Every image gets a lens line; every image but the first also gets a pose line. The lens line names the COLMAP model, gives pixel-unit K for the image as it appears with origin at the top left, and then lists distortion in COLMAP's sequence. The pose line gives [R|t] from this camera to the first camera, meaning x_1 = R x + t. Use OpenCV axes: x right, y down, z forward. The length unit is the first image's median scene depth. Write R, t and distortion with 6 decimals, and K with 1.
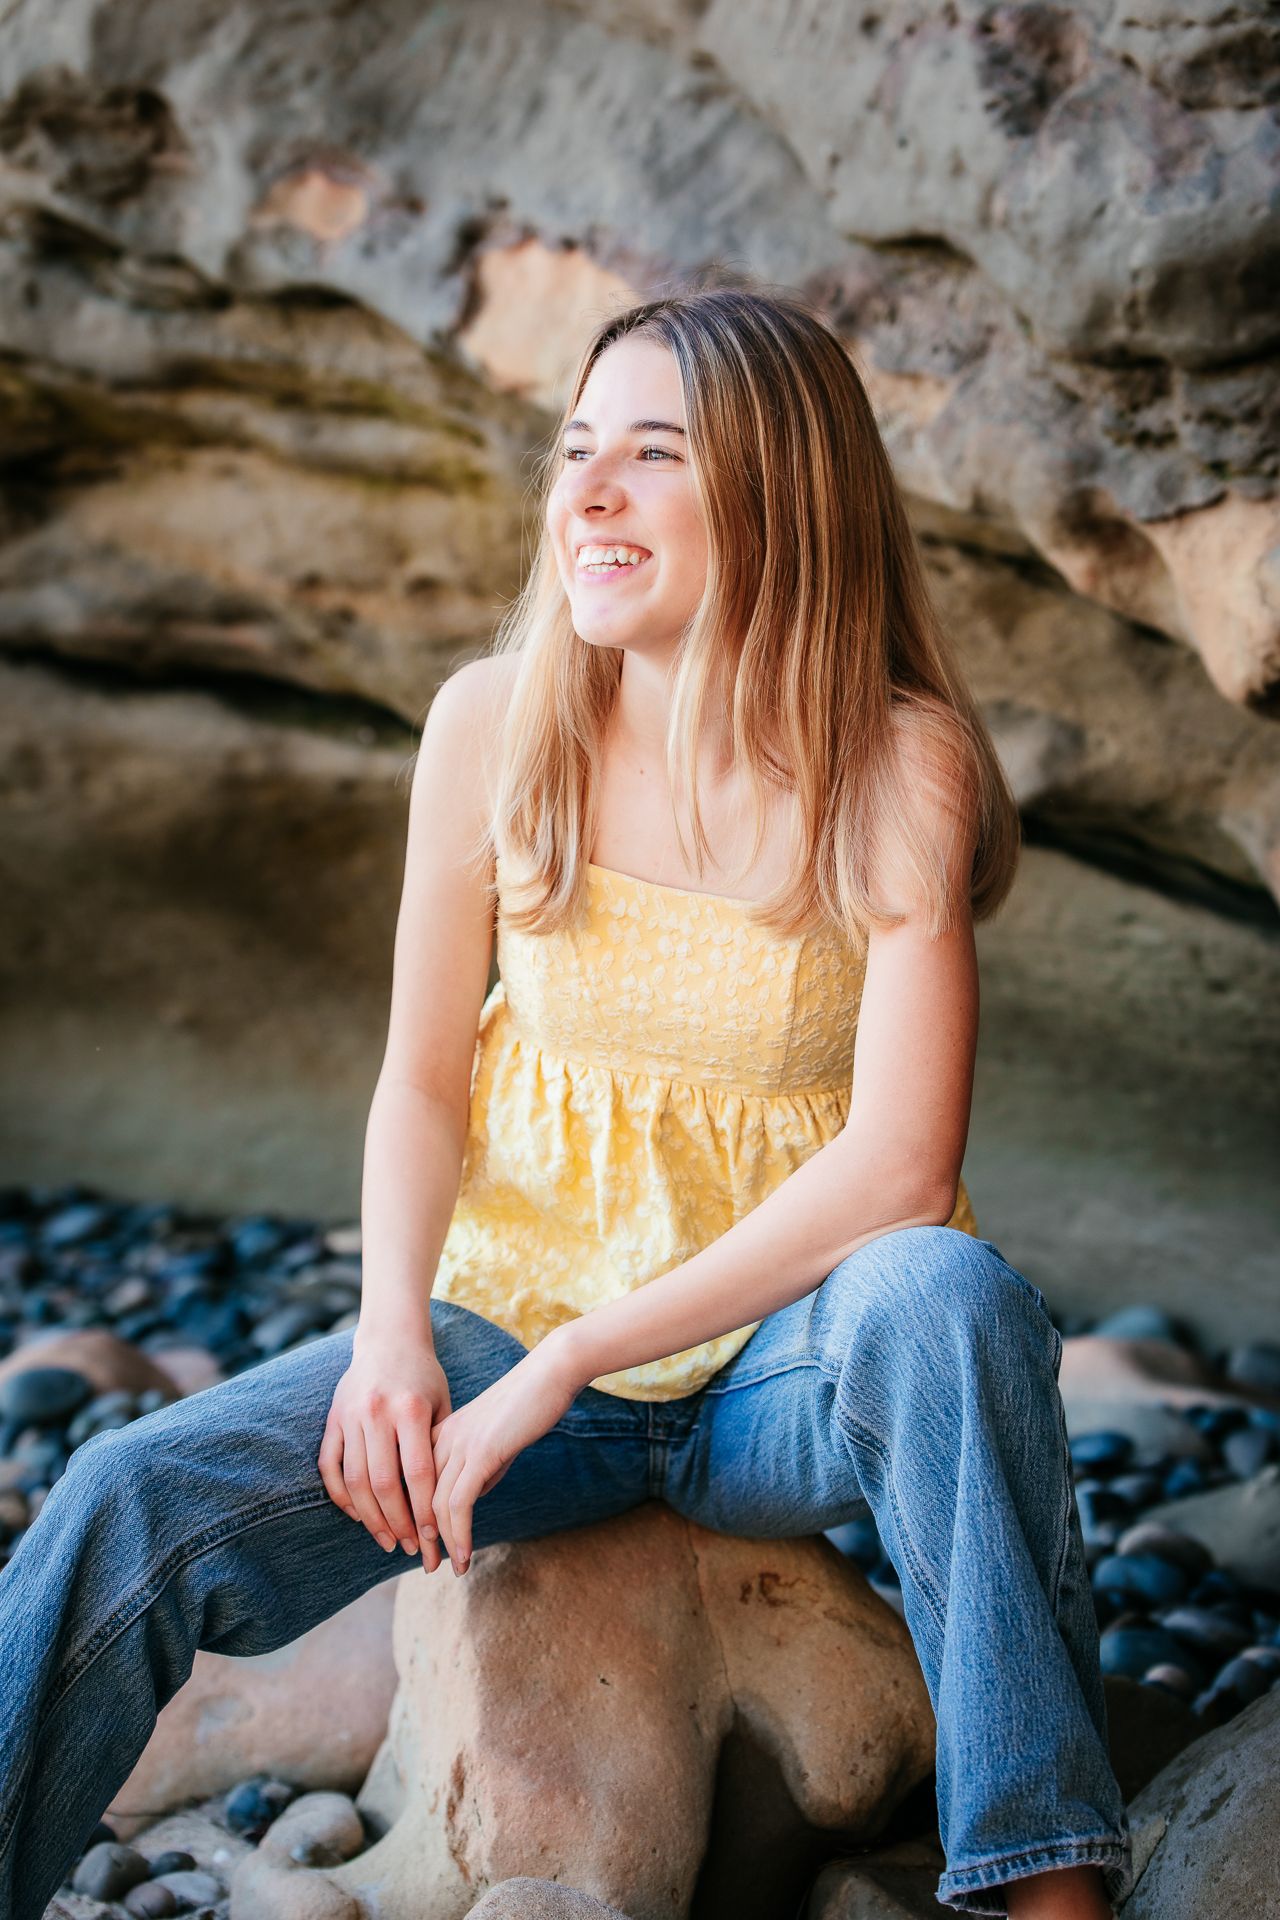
lens RADIAL K [[4104.0, 0, 638.7], [0, 4104.0, 952.8], [0, 0, 1]] dist [-0.034303, 0.000000]
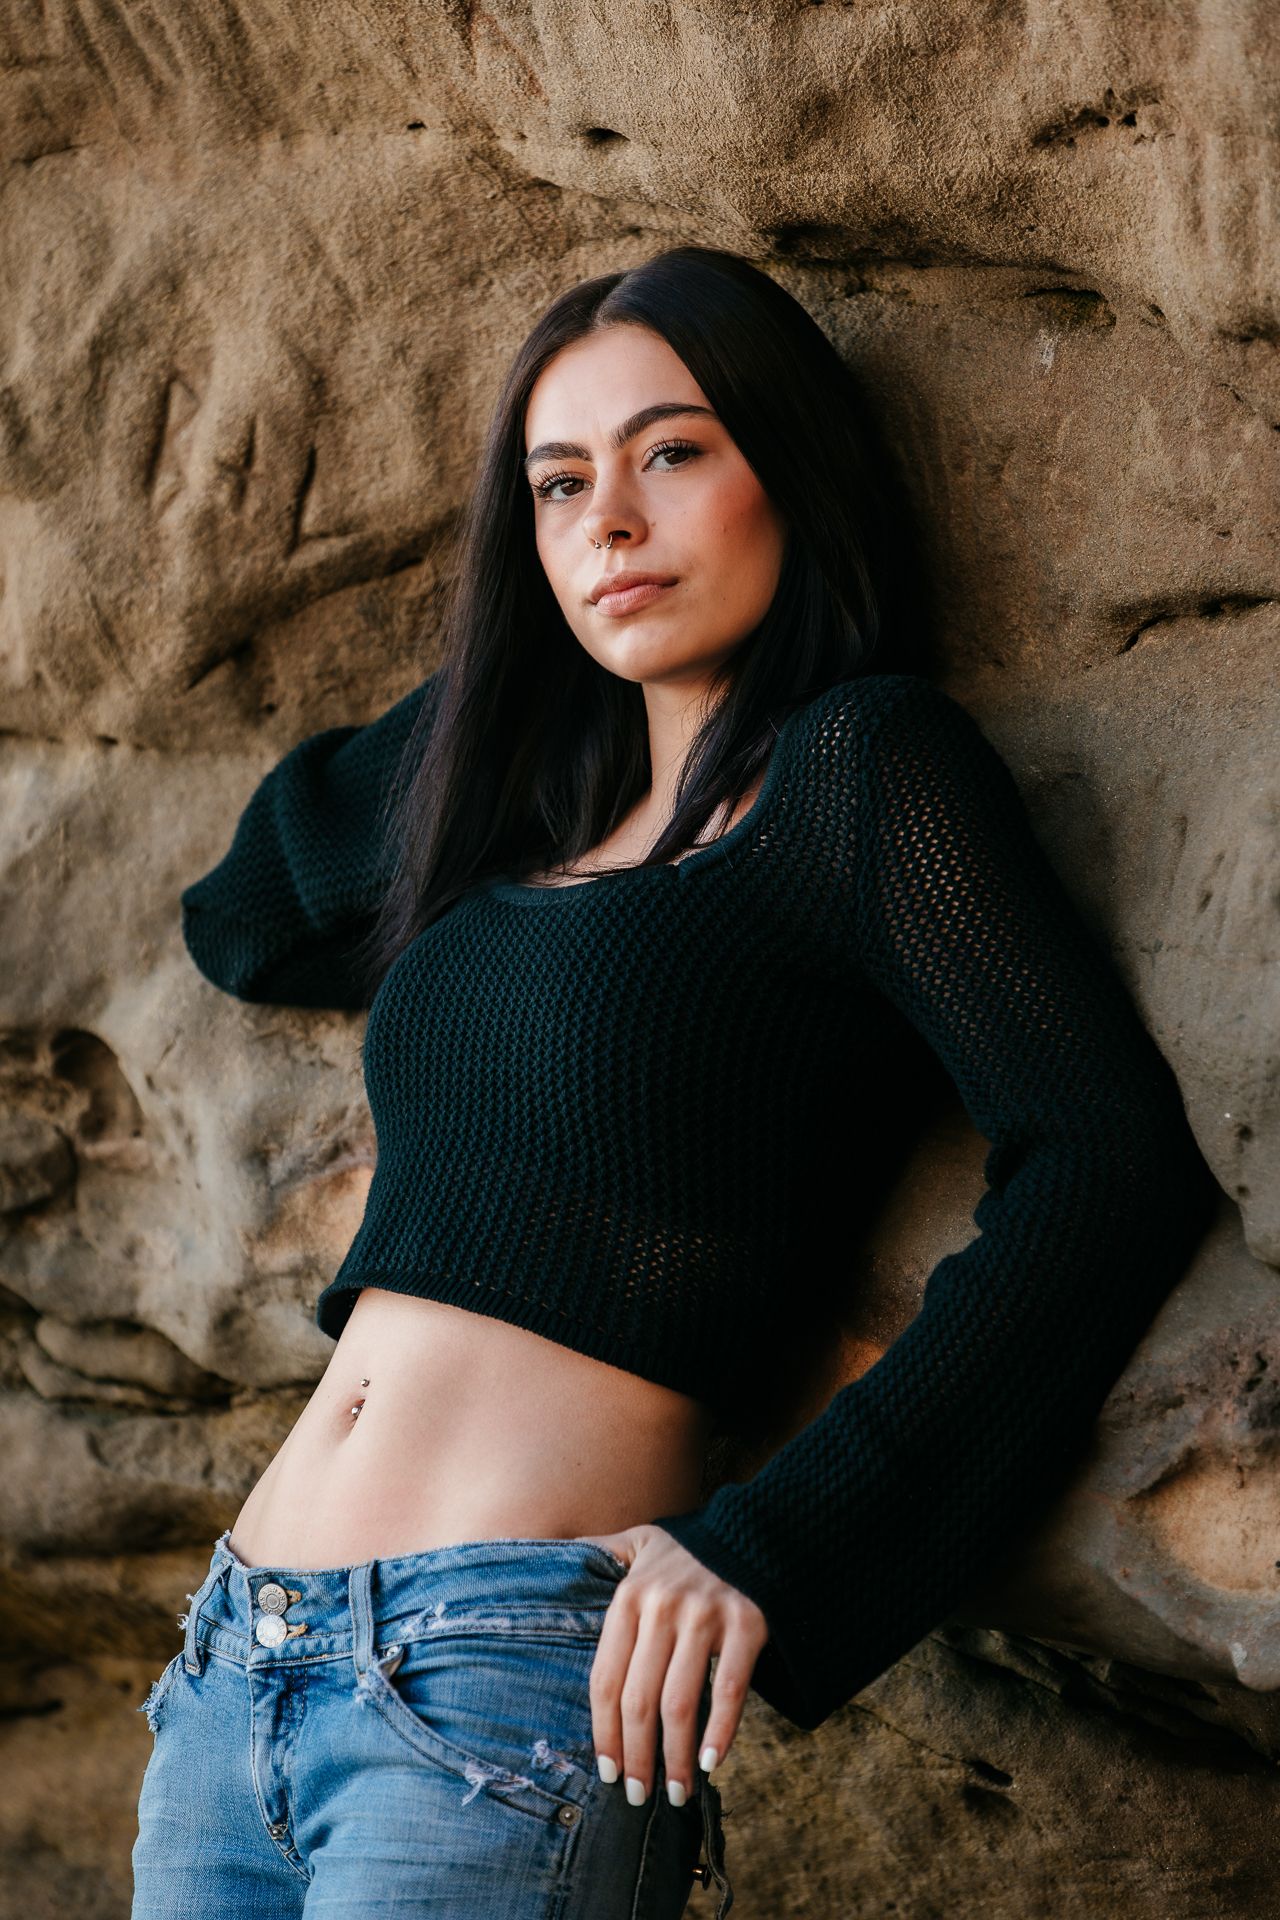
lens RADIAL K [[8746.4, 0, 639.5], [0, 8746.4, 959.6], [0, 0, 1]] dist [-0.233029, 0.000000]
pose [[0.996259, -0.029887, -0.081091, 0.057812], [0.013404, 0.980381, -0.196655, 0.016985], [0.085377, 0.194833, 0.977114, -0.171220]]
